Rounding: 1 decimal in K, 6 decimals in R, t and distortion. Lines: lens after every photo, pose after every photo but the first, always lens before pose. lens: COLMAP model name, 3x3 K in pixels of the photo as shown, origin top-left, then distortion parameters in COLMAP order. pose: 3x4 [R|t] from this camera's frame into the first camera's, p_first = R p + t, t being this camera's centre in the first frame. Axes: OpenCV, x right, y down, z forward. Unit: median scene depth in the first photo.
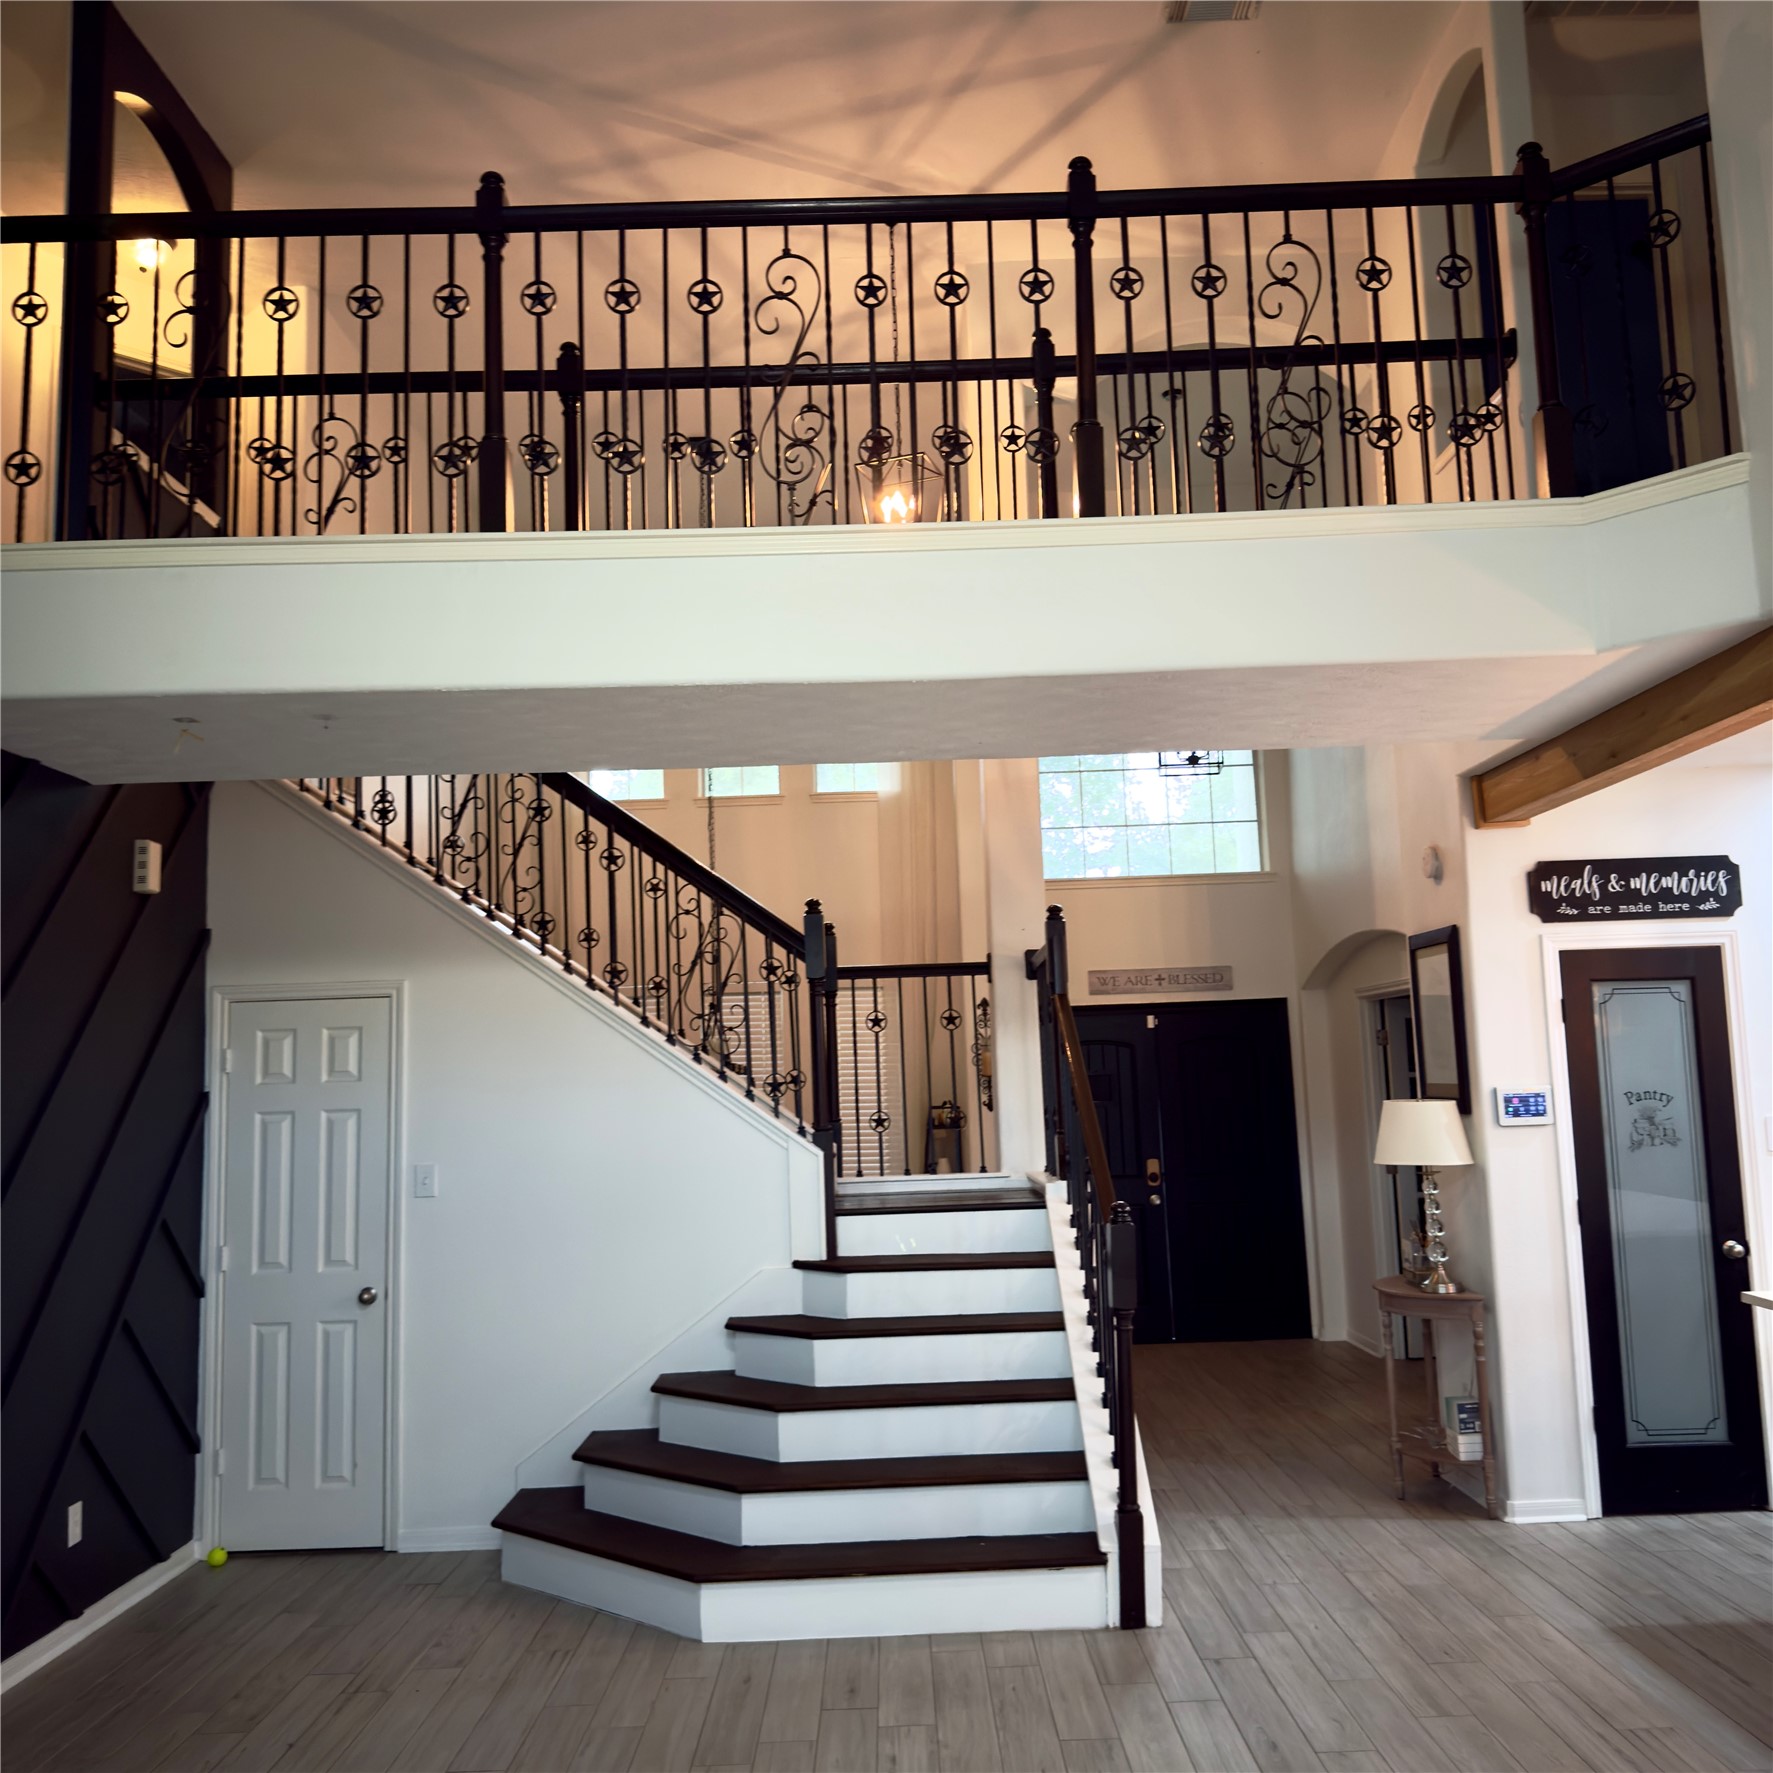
lens RADIAL K [[1740.6, 0, 890.9], [0, 1740.6, 880.2], [0, 0, 1]] dist [0.088037, -0.099348]
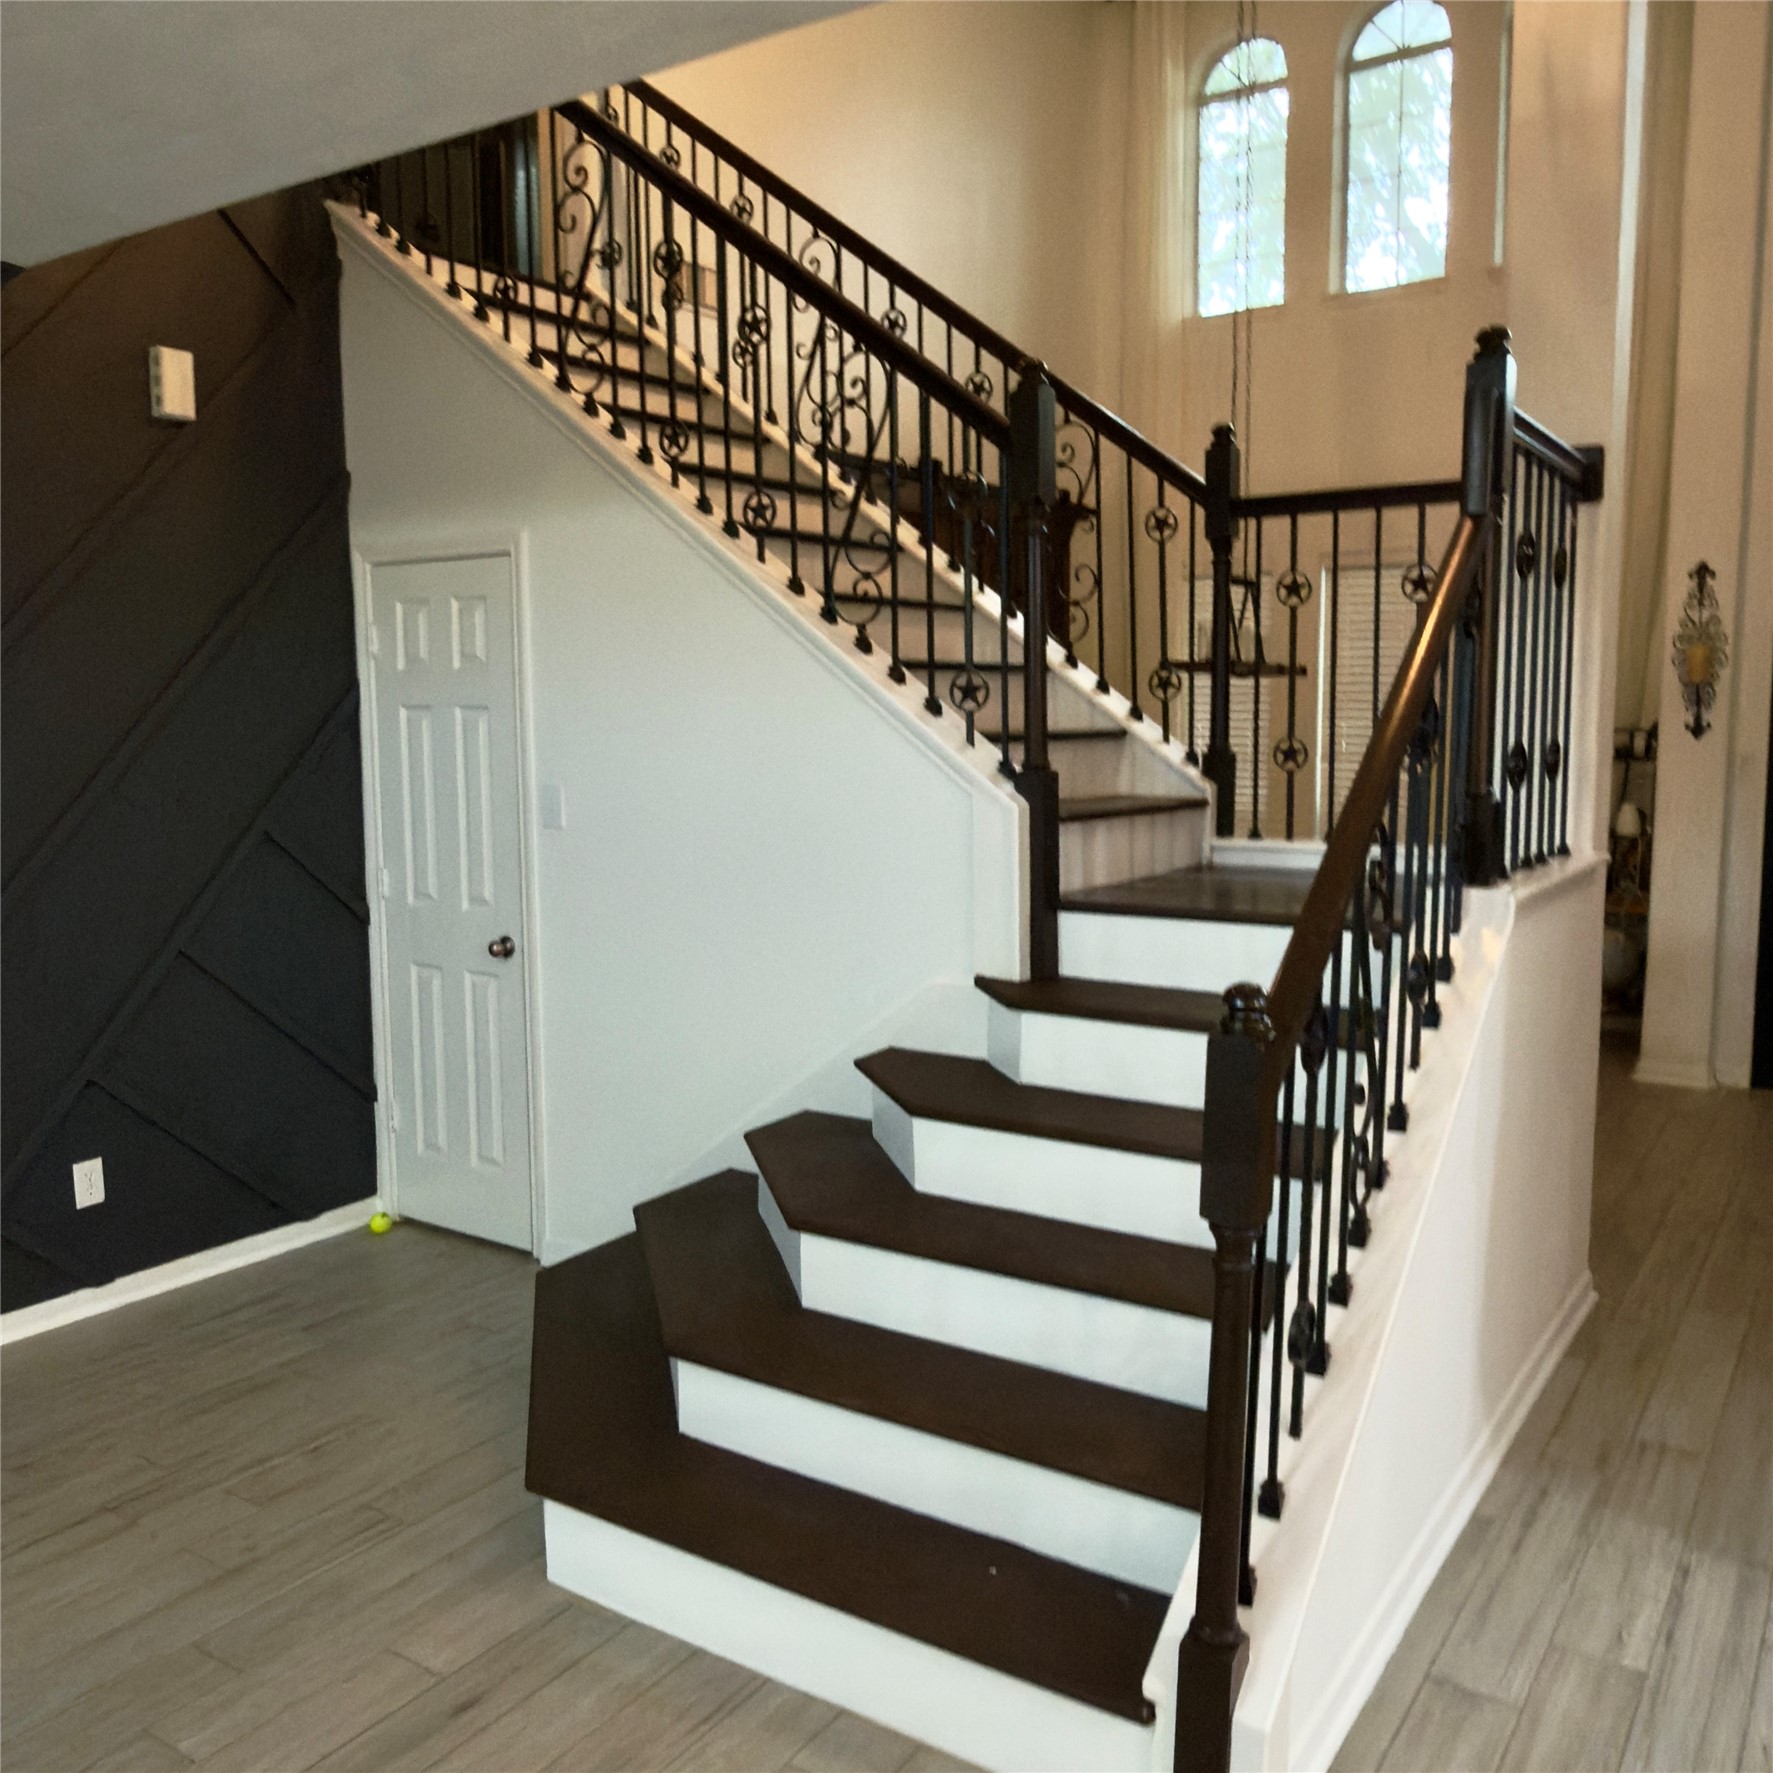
lens RADIAL K [[1583.5, 0, 886.7], [0, 1583.5, 885.8], [0, 0, 1]] dist [-0.000938, 0.010862]
pose [[0.822959, 0.091635, -0.560662, 0.242986], [0.046987, 0.972545, 0.227923, 0.063018], [0.566154, -0.213915, 0.796059, 0.583199]]
